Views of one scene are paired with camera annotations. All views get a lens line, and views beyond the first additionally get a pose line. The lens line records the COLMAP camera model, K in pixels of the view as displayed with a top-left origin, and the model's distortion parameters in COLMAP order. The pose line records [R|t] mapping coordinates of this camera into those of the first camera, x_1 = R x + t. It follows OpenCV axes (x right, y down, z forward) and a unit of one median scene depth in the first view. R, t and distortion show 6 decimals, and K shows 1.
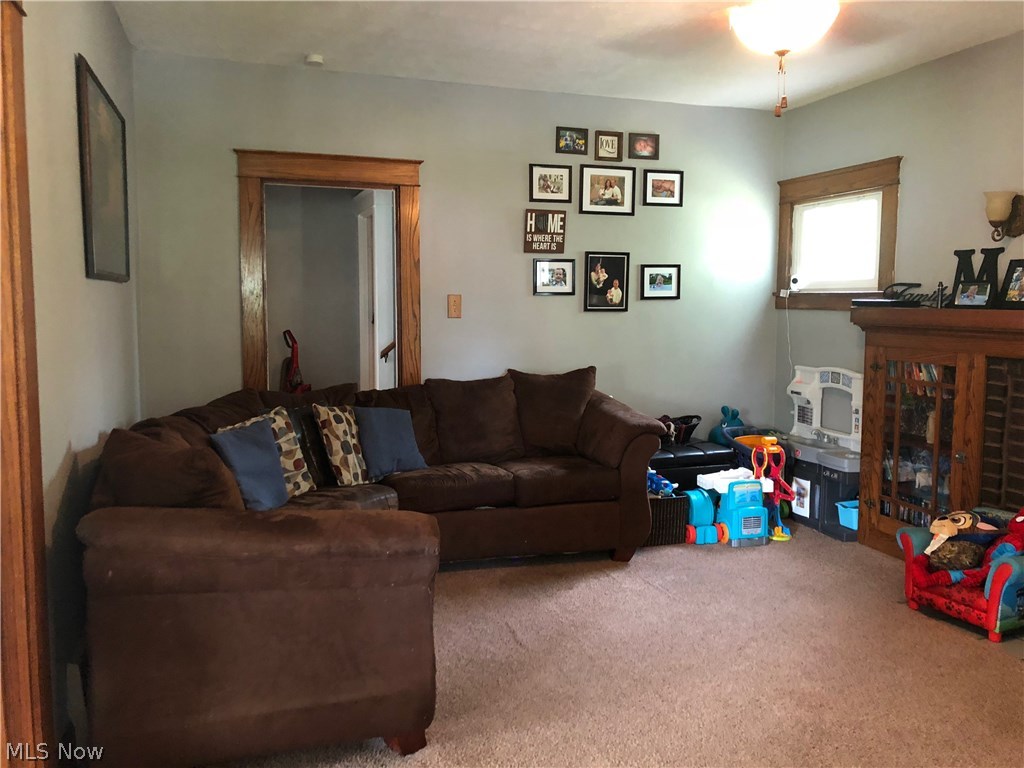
lens RADIAL K [[846.9, 0, 516.3], [0, 846.9, 374.0], [0, 0, 1]] dist [0.027809, -0.009382]
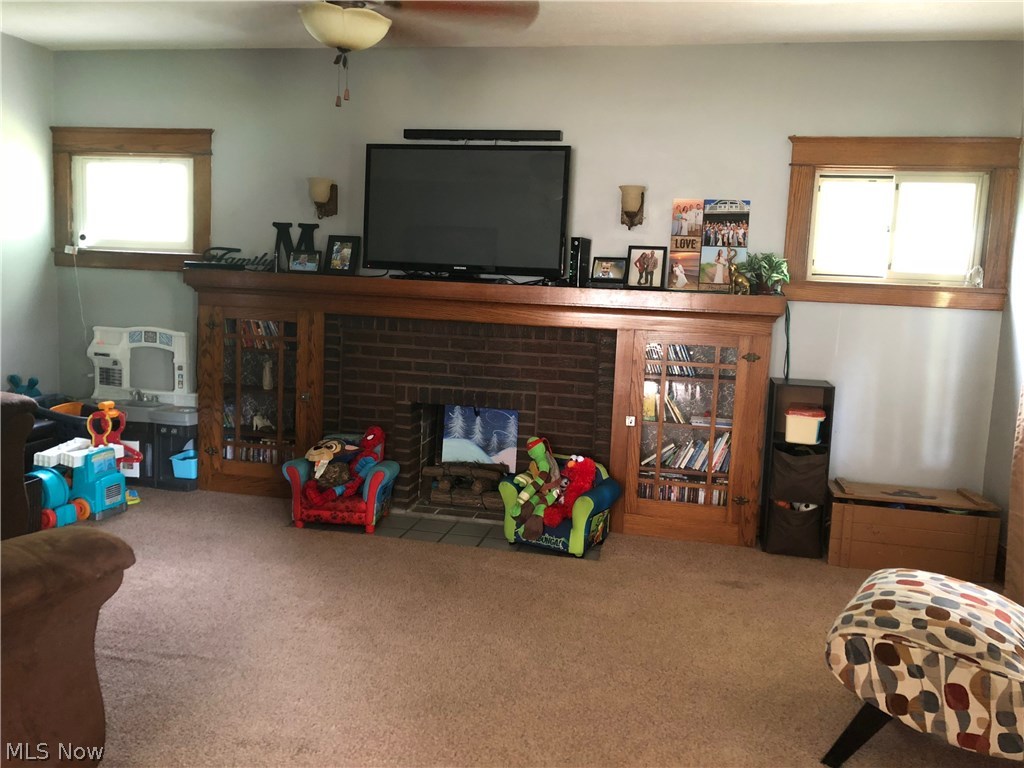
lens RADIAL K [[846.9, 0, 509.4], [0, 846.9, 377.4], [0, 0, 1]] dist [0.027809, -0.009382]
pose [[0.498831, -0.089126, 0.862104, -0.333720], [0.038255, 0.995993, 0.080833, -0.015064], [-0.865854, -0.007342, 0.500242, 0.133970]]
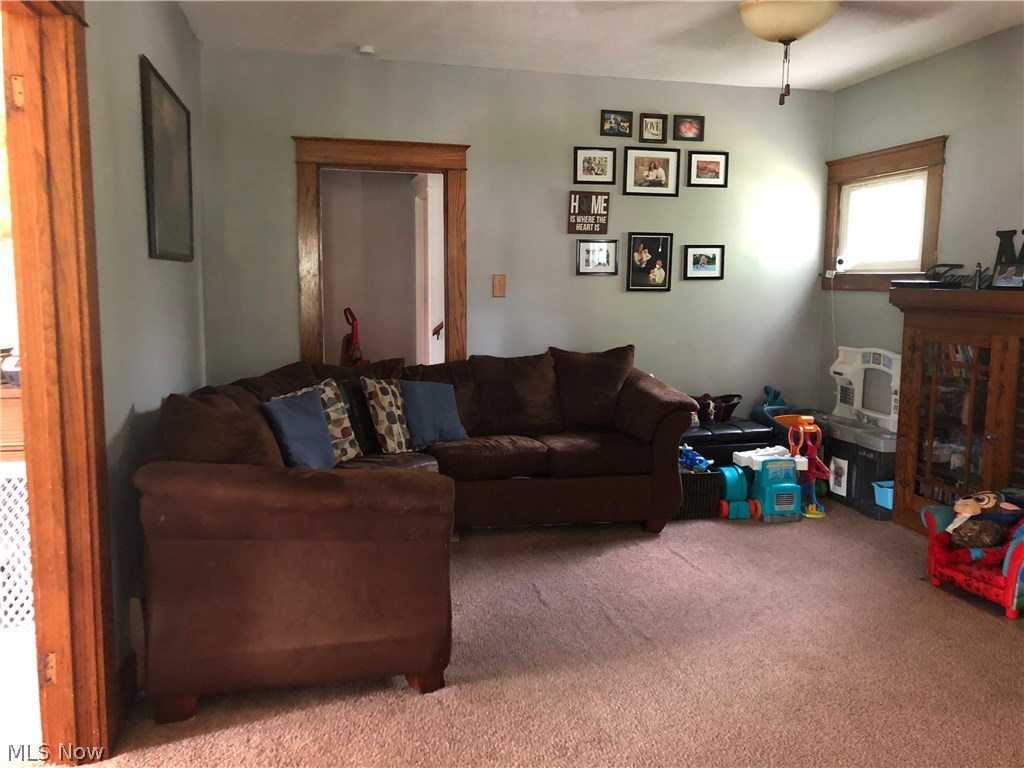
lens RADIAL K [[846.9, 0, 516.3], [0, 846.9, 378.6], [0, 0, 1]] dist [0.027809, -0.009382]
pose [[0.996113, 0.014045, -0.086961, 0.044723], [-0.011571, 0.999515, 0.028899, 0.004286], [0.087325, -0.027781, 0.995792, -0.042492]]
